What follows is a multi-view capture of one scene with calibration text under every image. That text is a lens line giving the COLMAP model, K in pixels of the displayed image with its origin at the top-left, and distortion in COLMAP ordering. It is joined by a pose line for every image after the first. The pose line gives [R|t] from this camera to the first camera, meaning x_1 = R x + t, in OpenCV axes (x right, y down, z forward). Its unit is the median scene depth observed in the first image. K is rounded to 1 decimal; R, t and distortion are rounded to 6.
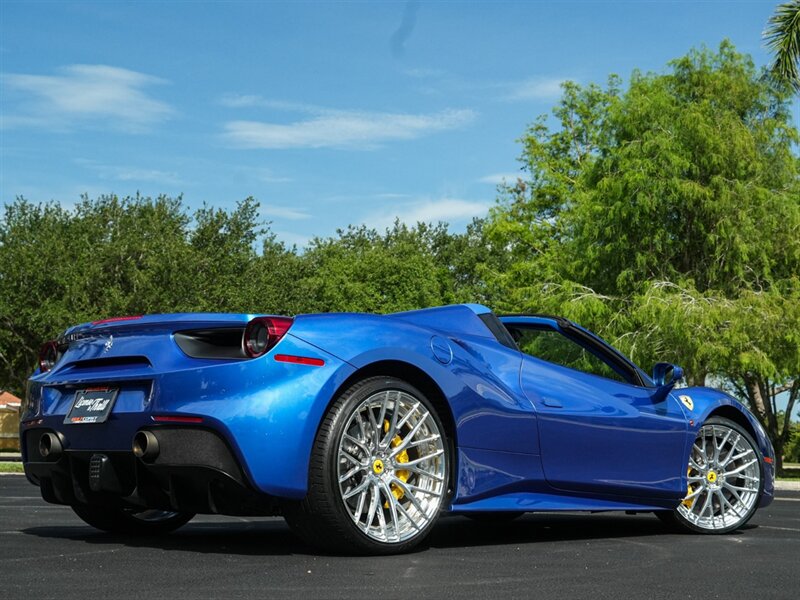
lens RADIAL K [[1147.9, 0, 477.0], [0, 1147.9, 319.3], [0, 0, 1]] dist [-0.003145, -0.093601]
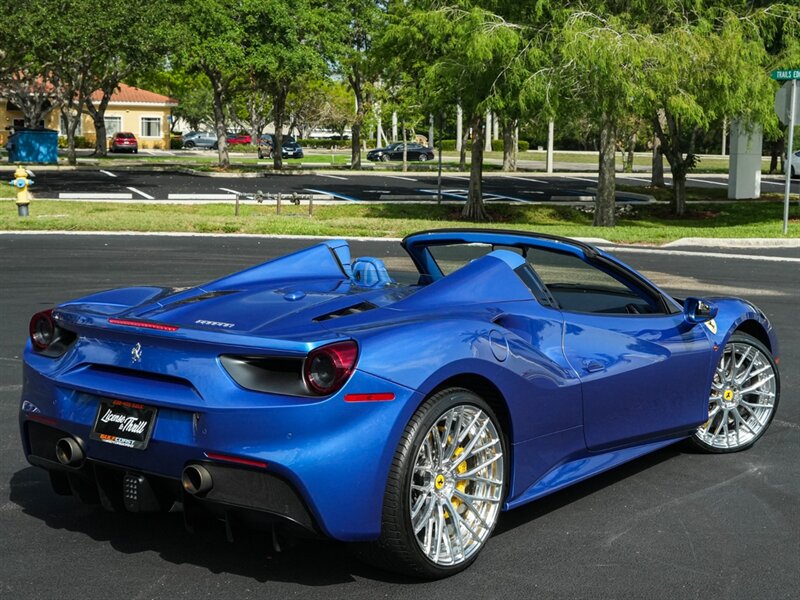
lens RADIAL K [[1252.7, 0, 464.6], [0, 1252.7, 301.9], [0, 0, 1]] dist [-0.002893, -0.024260]
pose [[0.995362, -0.010422, 0.095630, -0.114567], [-0.012414, 0.971885, 0.235128, -0.182197], [-0.095392, -0.235225, 0.967249, 0.024832]]
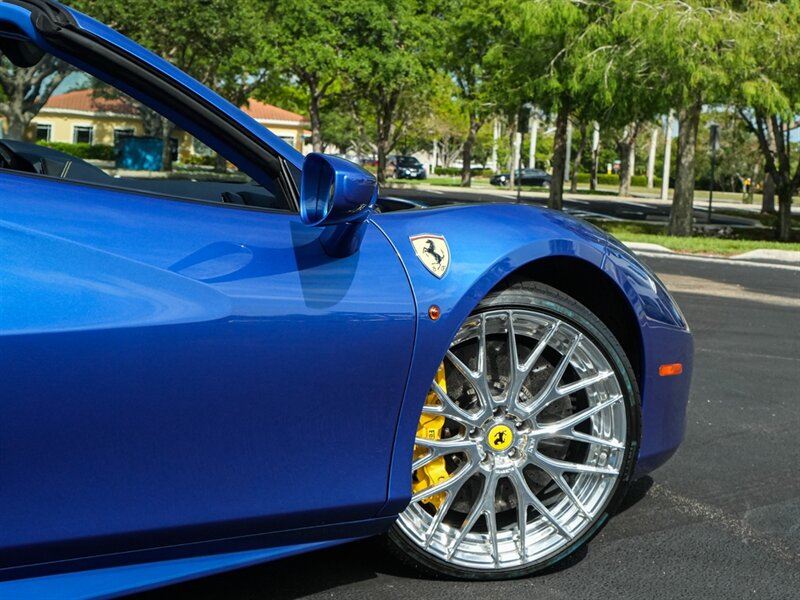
lens RADIAL K [[1252.7, 0, 464.6], [0, 1252.7, 301.9], [0, 0, 1]] dist [-0.002893, -0.024260]
pose [[0.999057, 0.043425, 0.000330, 0.190216], [-0.042467, 0.975374, 0.216428, 0.000106], [0.009076, -0.216238, 0.976298, 0.592301]]
